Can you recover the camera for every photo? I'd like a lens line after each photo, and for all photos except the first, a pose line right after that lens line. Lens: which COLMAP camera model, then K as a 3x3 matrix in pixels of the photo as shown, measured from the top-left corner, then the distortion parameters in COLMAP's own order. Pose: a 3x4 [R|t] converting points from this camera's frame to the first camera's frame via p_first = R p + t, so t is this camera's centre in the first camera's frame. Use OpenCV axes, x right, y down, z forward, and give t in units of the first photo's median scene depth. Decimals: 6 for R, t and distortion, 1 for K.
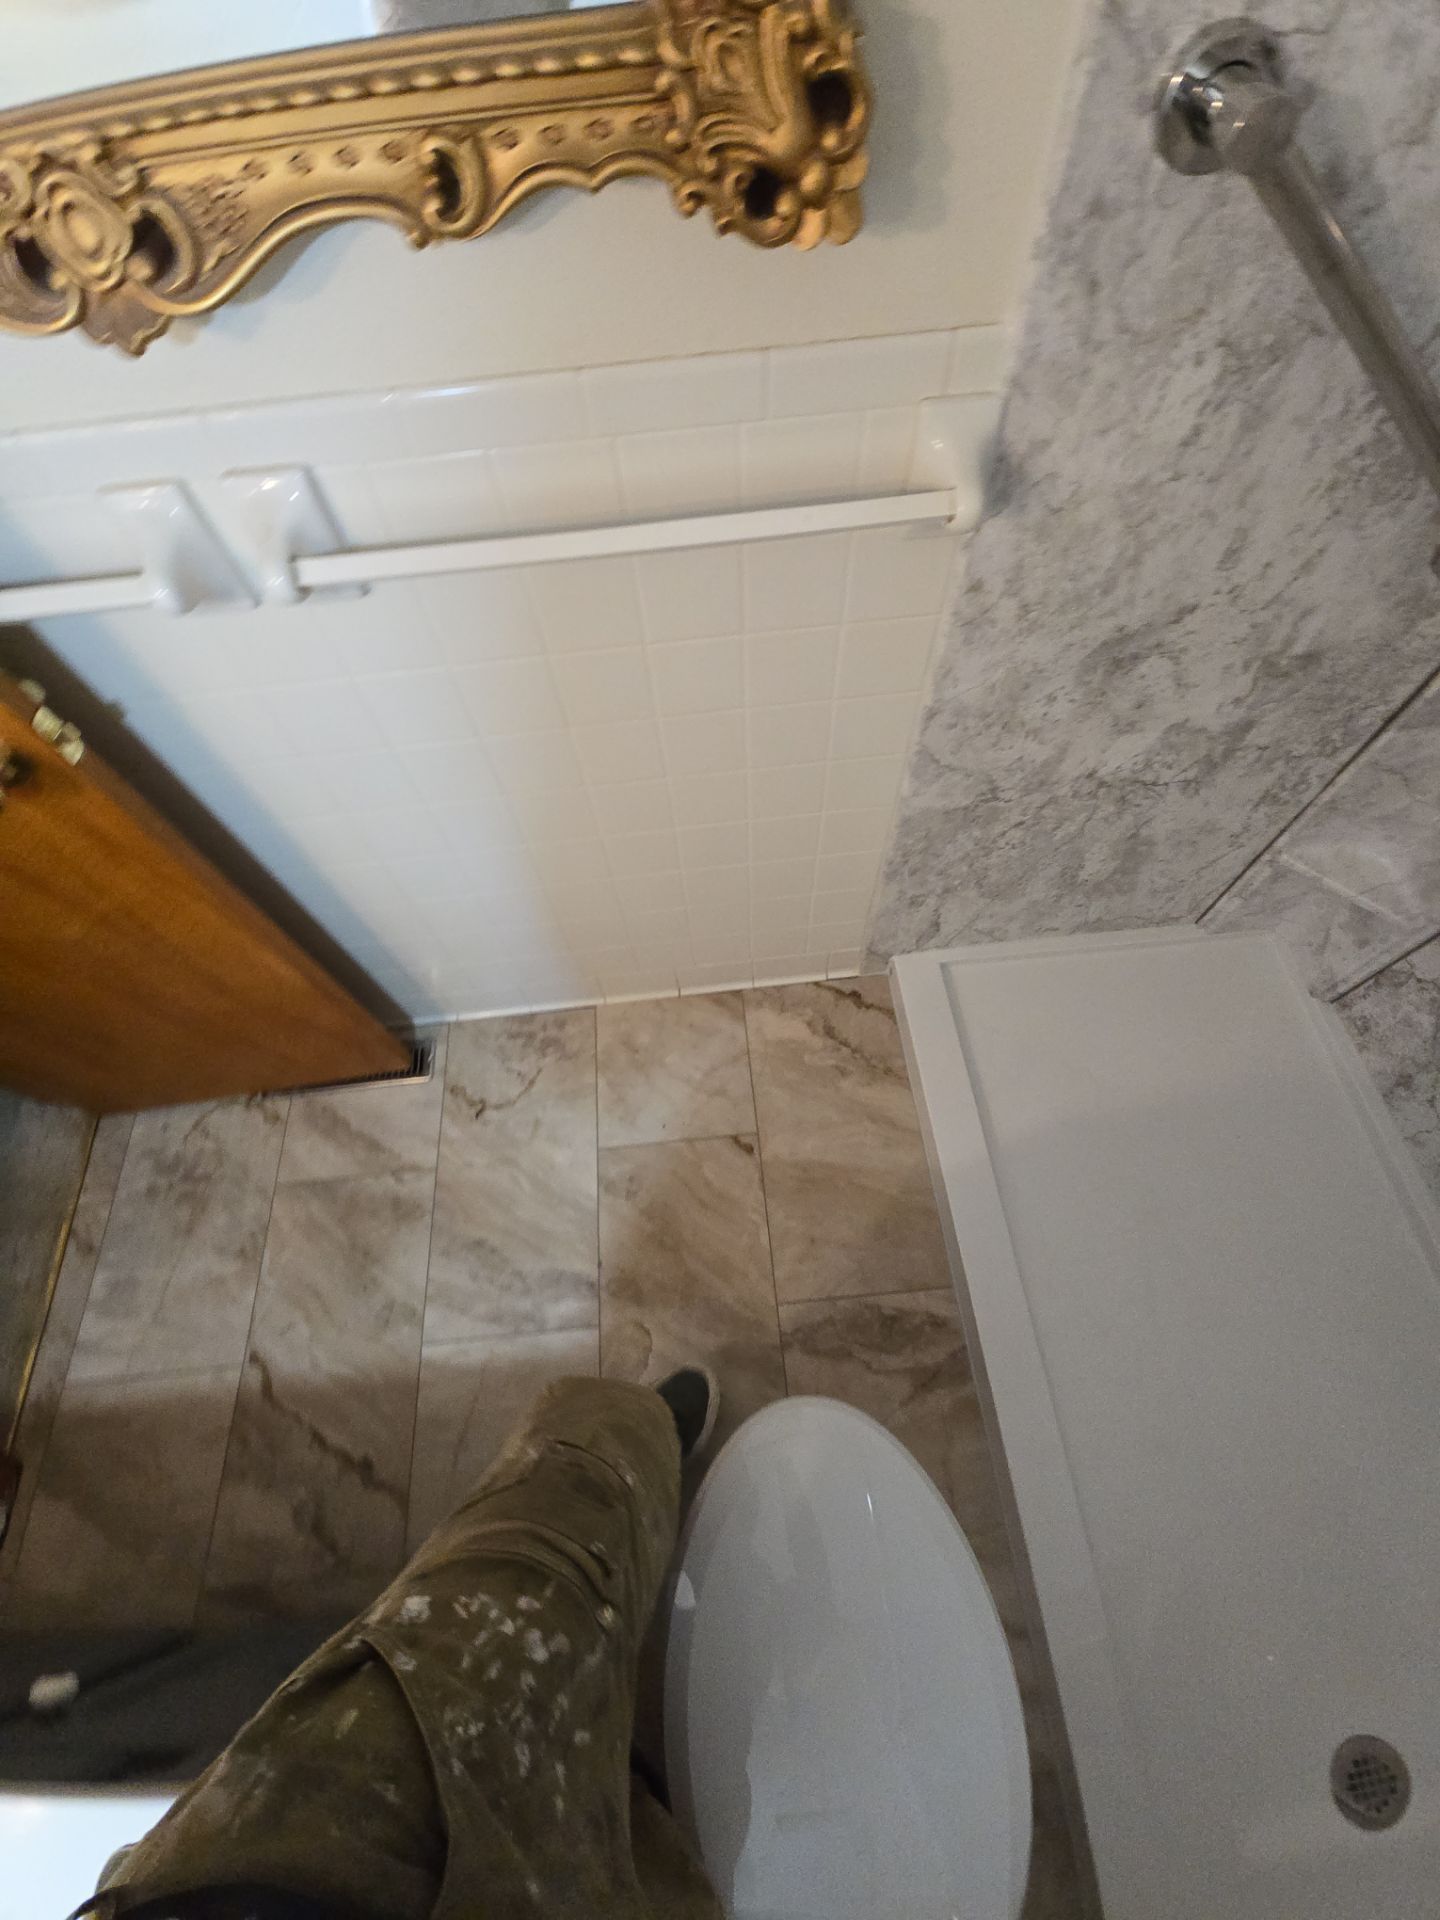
lens RADIAL K [[777.1, 0, 714.8], [0, 777.1, 954.8], [0, 0, 1]] dist [0.008800, -0.005806]
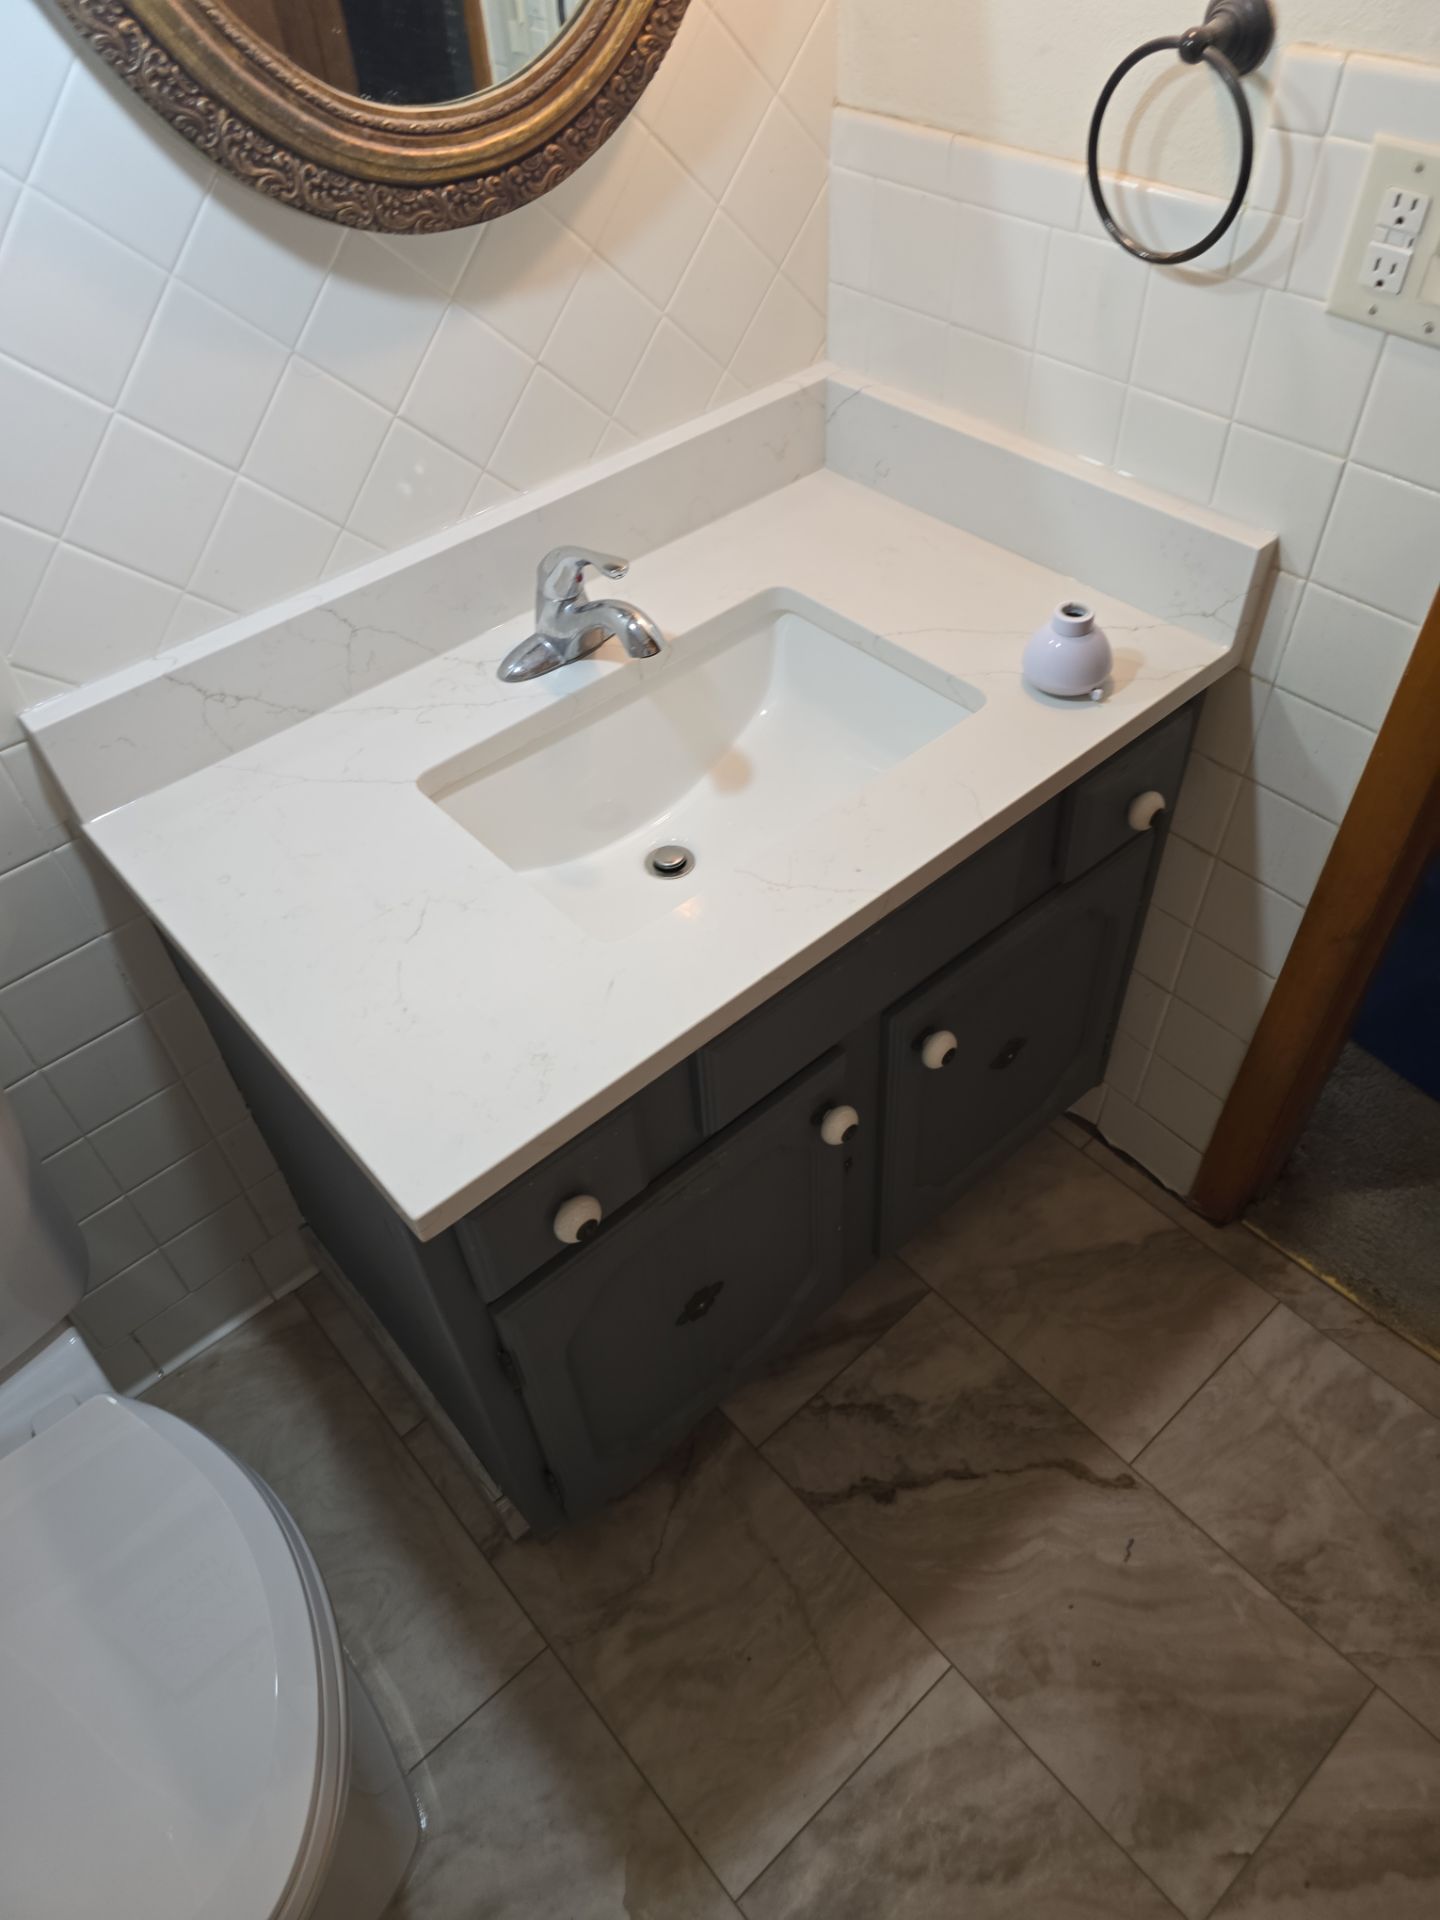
lens RADIAL K [[1288.0, 0, 721.0], [0, 1288.0, 968.0], [0, 0, 1]] dist [0.060723, -0.051966]
pose [[-0.803218, 0.487695, -0.342044, -0.145750], [-0.479520, -0.188697, 0.857003, -0.187622], [0.353414, 0.852377, 0.385425, 0.073830]]
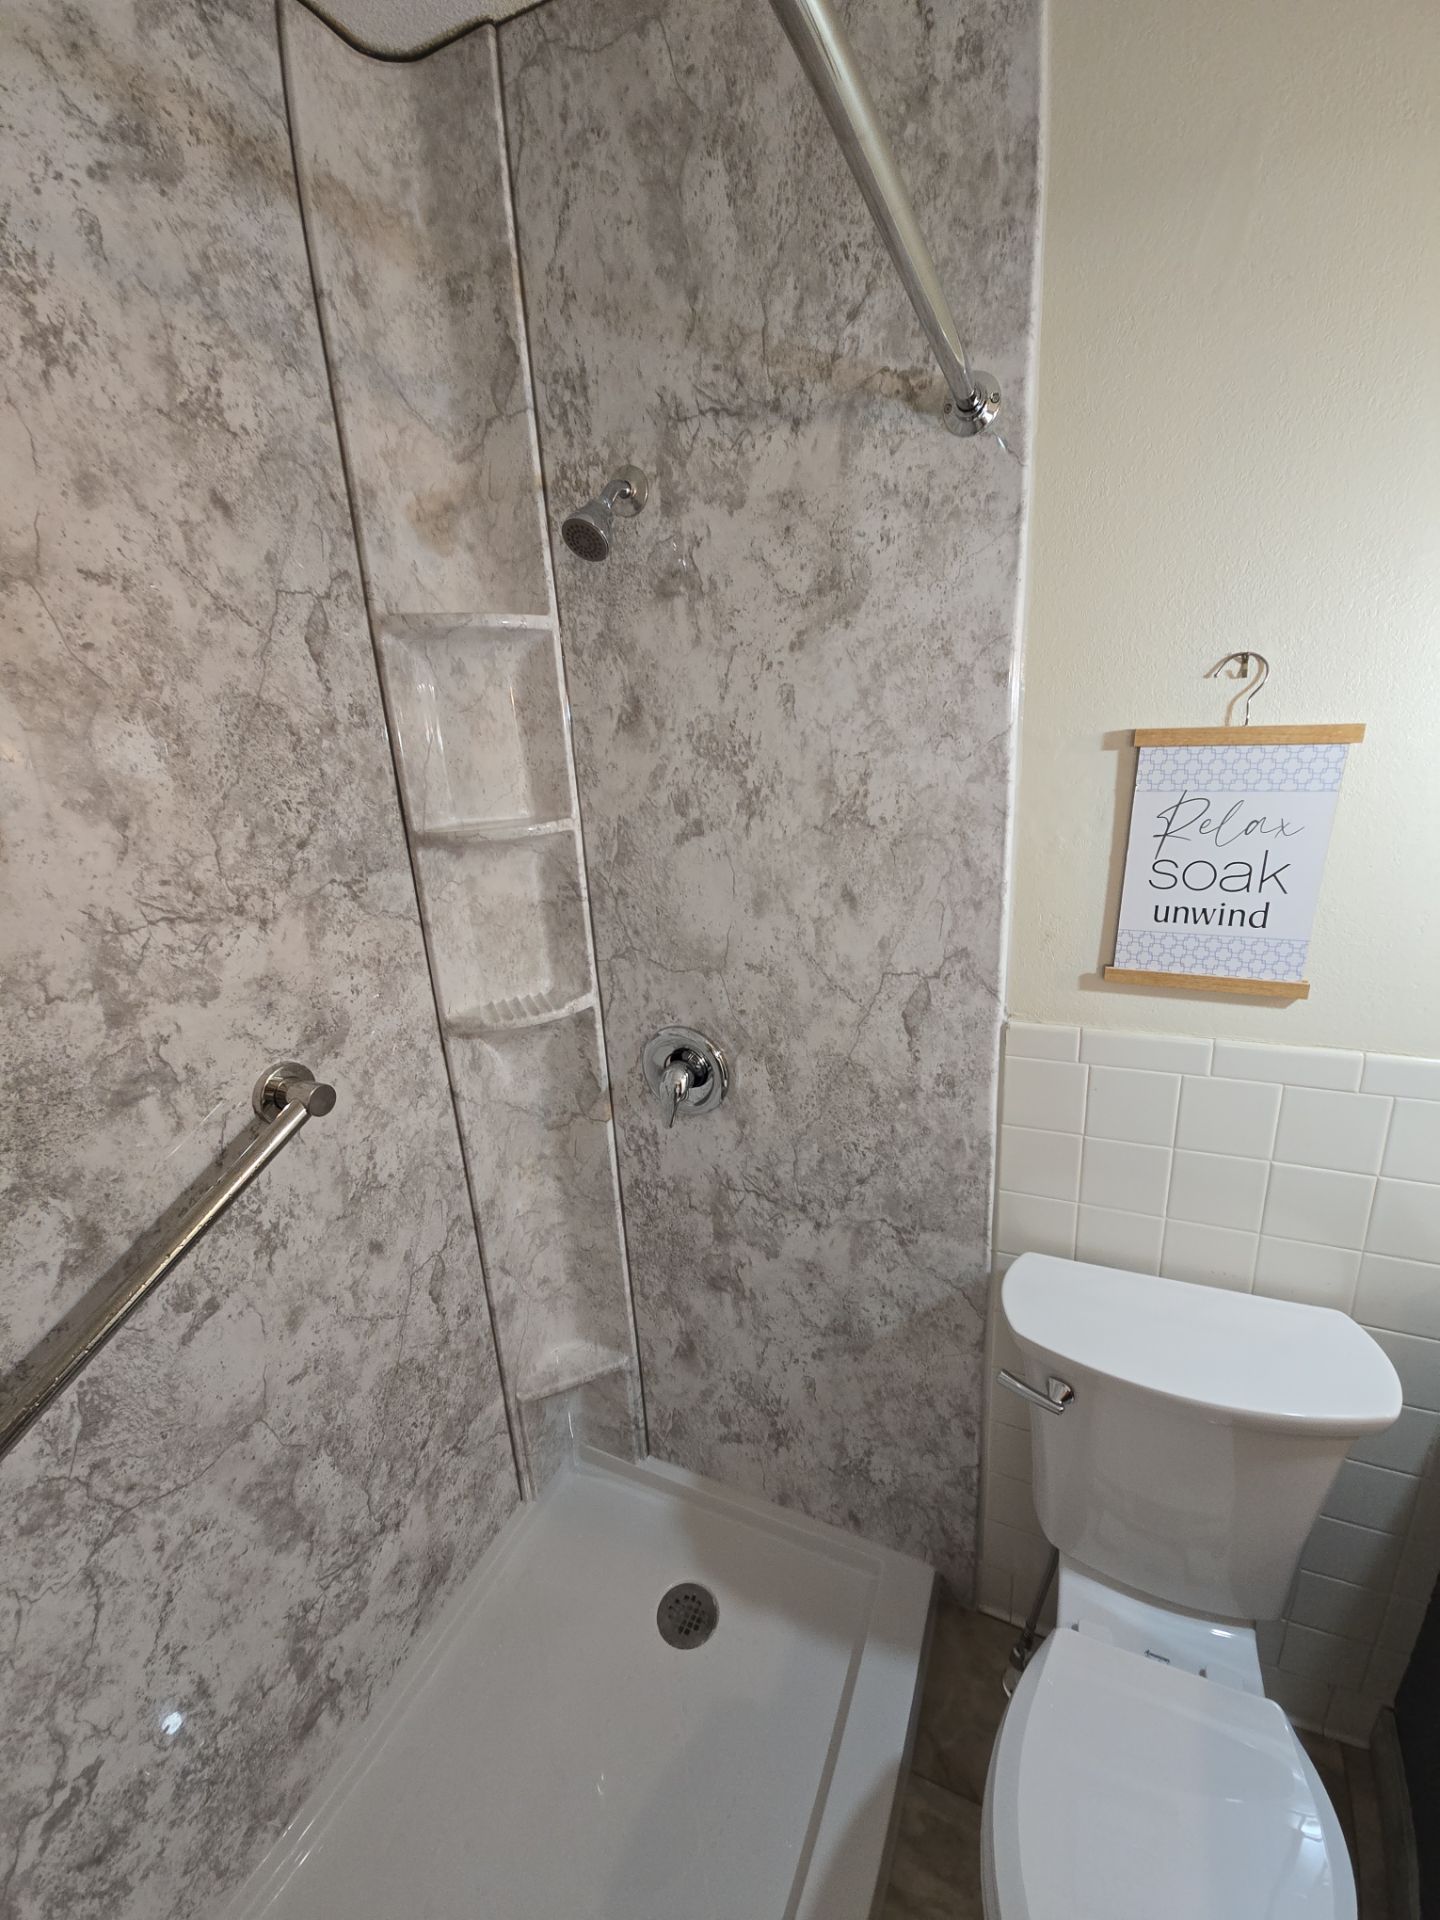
lens RADIAL K [[777.1, 0, 713.4], [0, 777.1, 951.9], [0, 0, 1]] dist [0.008800, -0.005806]
pose [[-0.862899, -0.042849, 0.503557, 0.128014], [0.484554, 0.212913, 0.848454, -0.249478], [-0.143569, 0.976131, -0.162960, 0.044313]]
